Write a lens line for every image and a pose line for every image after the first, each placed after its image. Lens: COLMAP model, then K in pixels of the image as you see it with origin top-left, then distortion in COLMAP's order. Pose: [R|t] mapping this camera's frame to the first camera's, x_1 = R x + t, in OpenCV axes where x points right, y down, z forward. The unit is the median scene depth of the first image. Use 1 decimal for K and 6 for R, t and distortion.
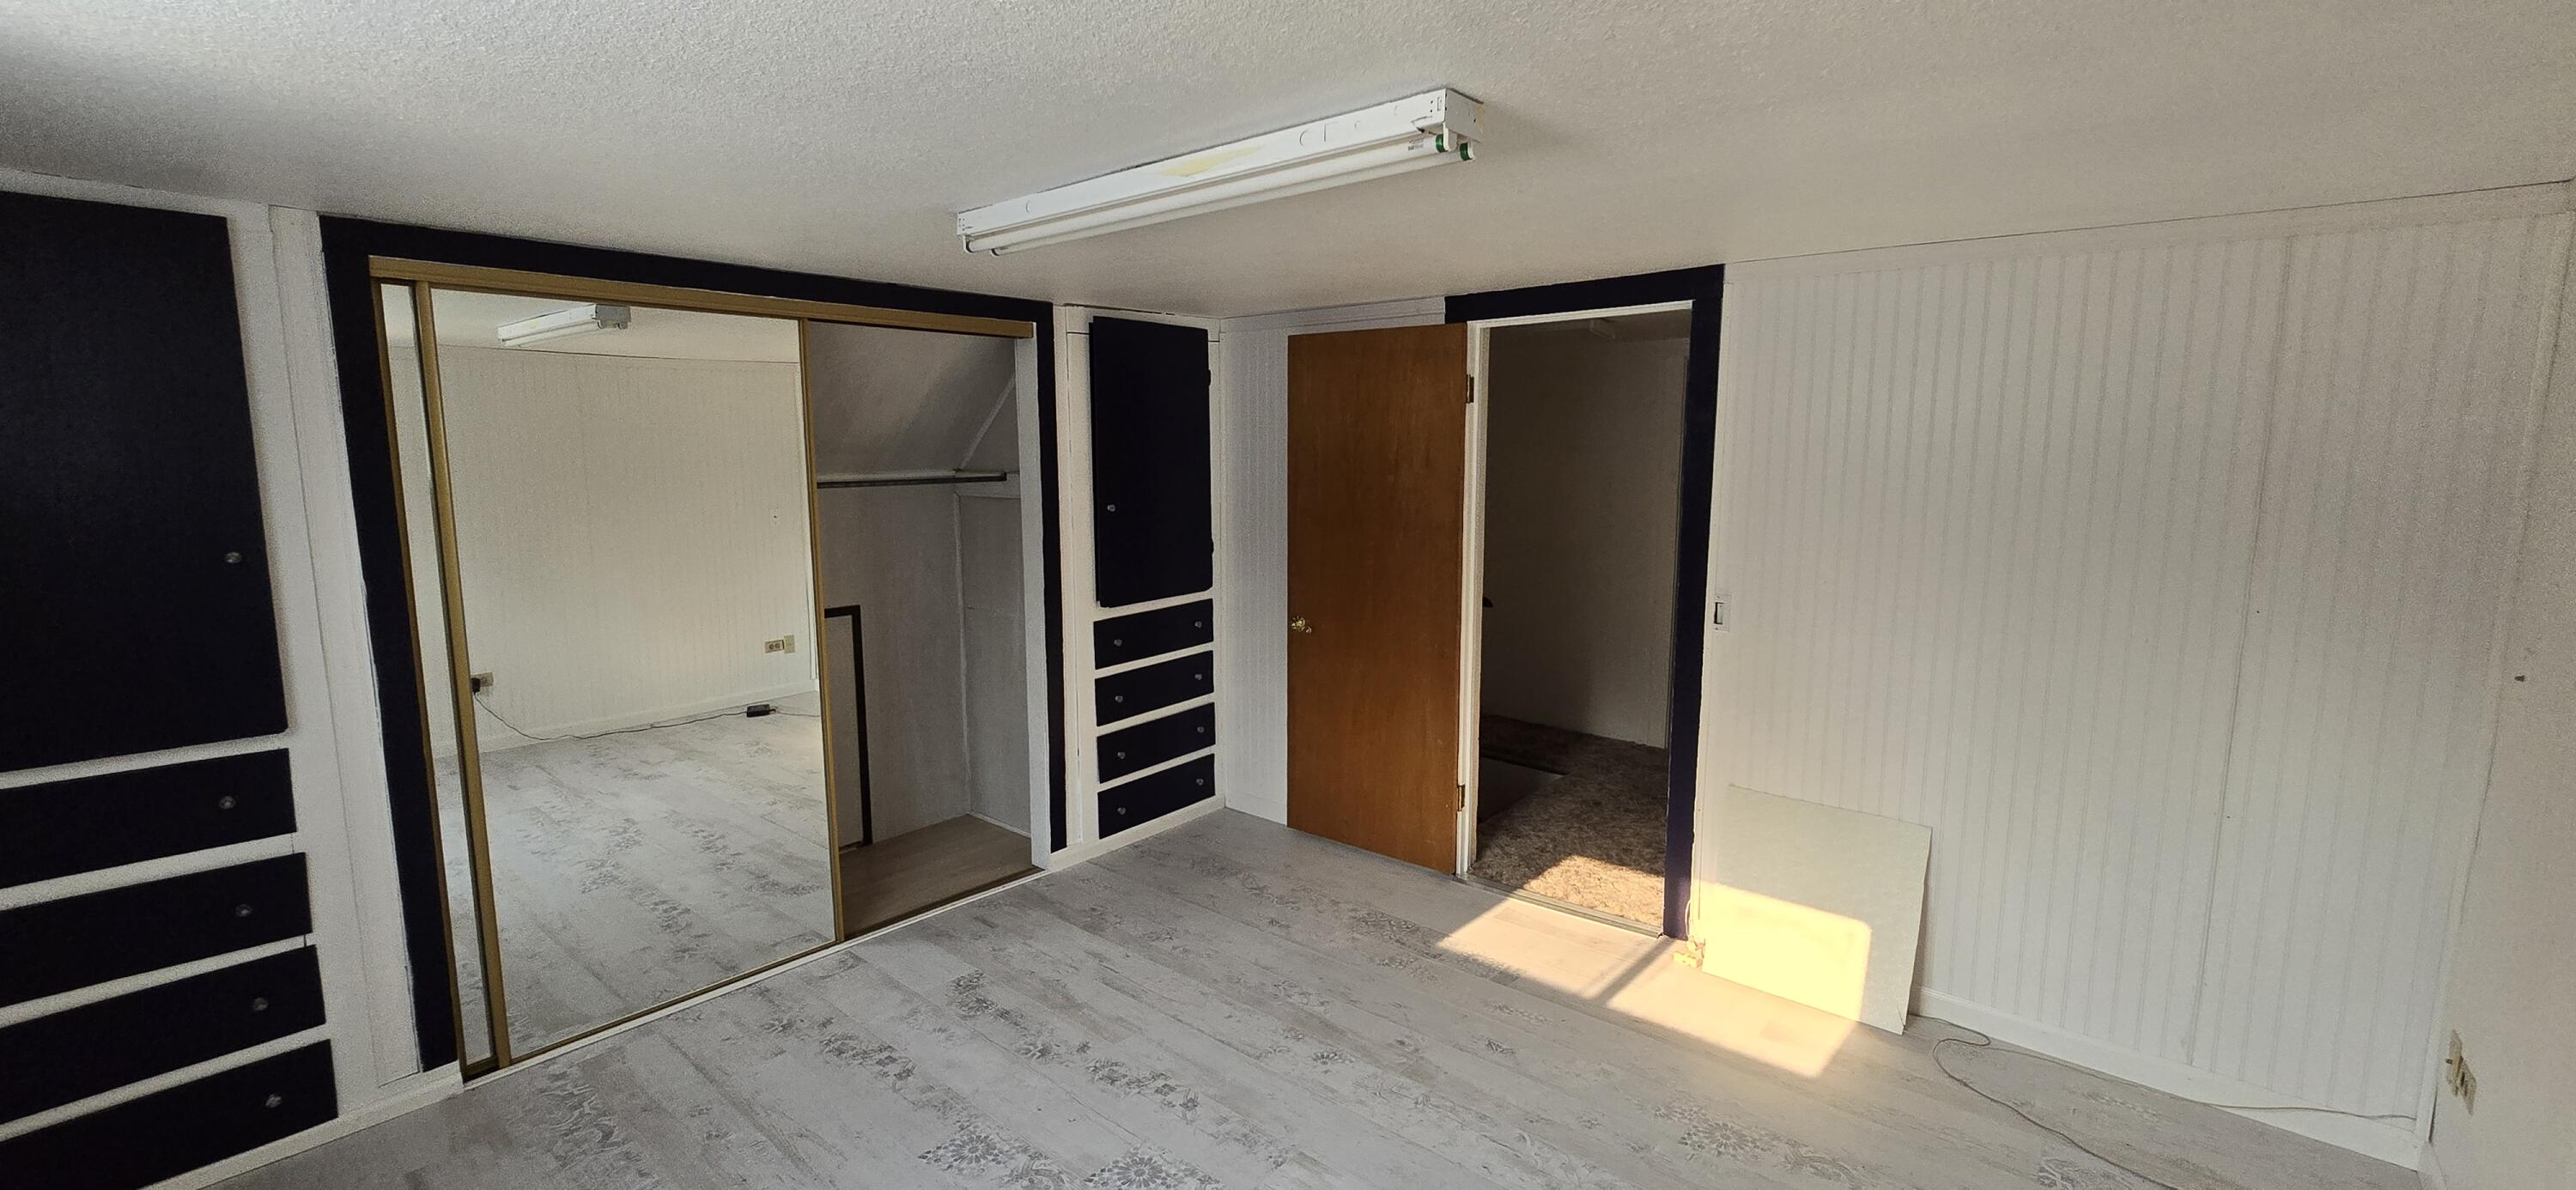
lens RADIAL K [[1051.8, 0, 1282.9], [0, 1051.8, 583.0], [0, 0, 1]] dist [0.001483, 0.000019]
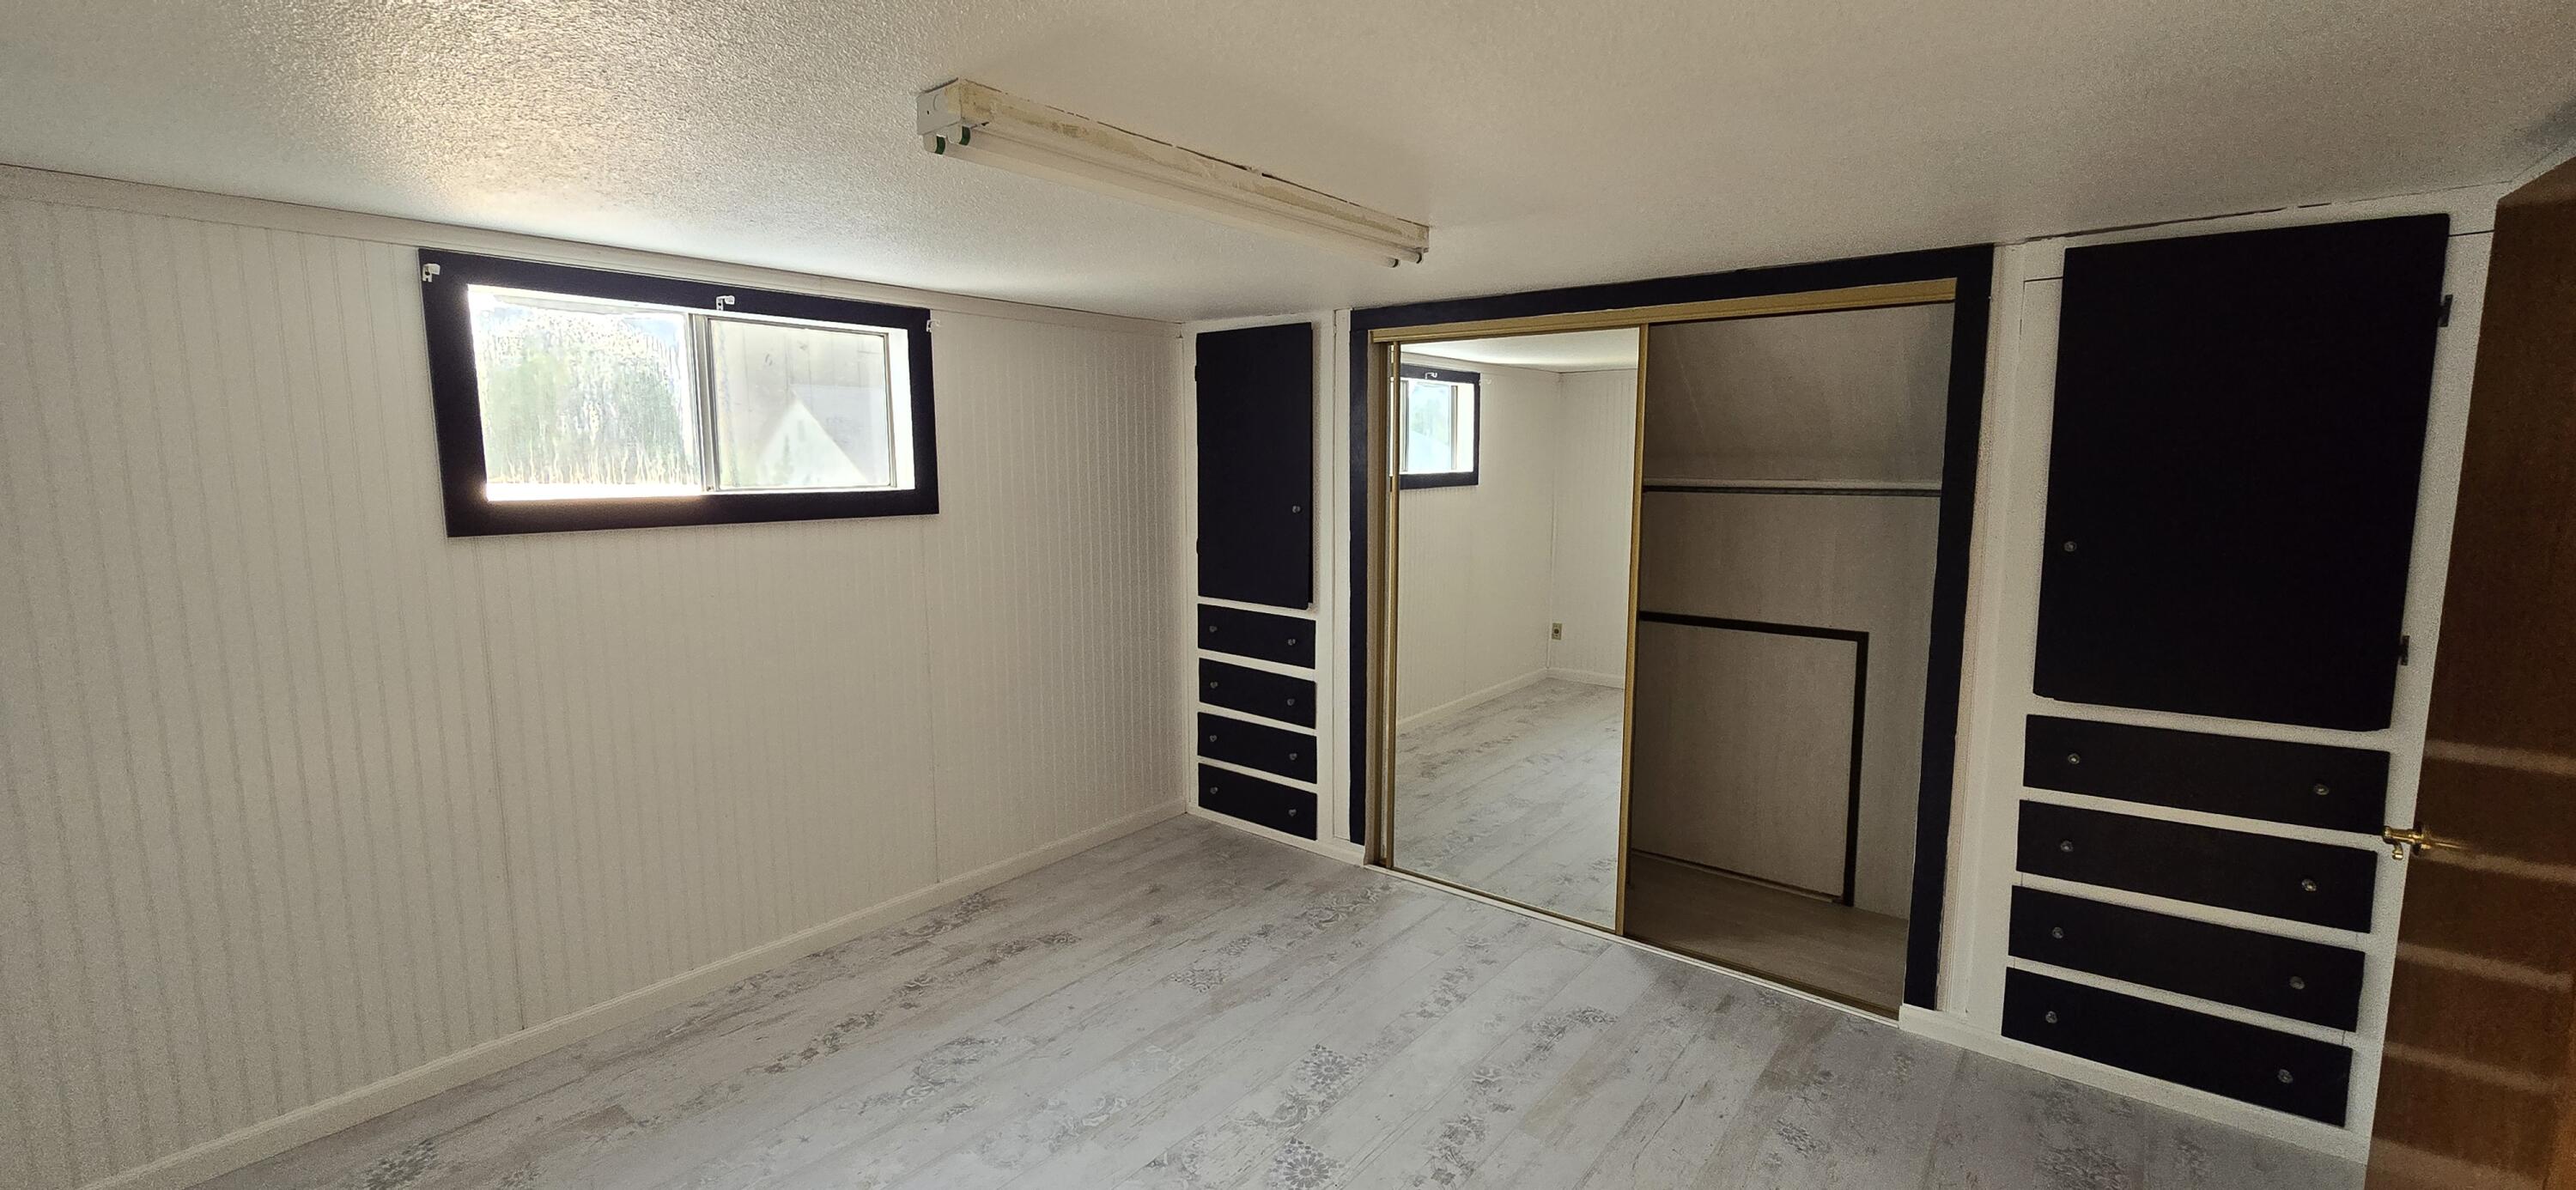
lens RADIAL K [[1051.8, 0, 1282.9], [0, 1051.8, 583.0], [0, 0, 1]] dist [0.001483, 0.000019]
pose [[0.034585, 0.129127, -0.991025, 0.586905], [-0.127289, 0.984111, 0.123784, -0.087267], [0.991263, 0.121865, 0.050472, 0.637425]]
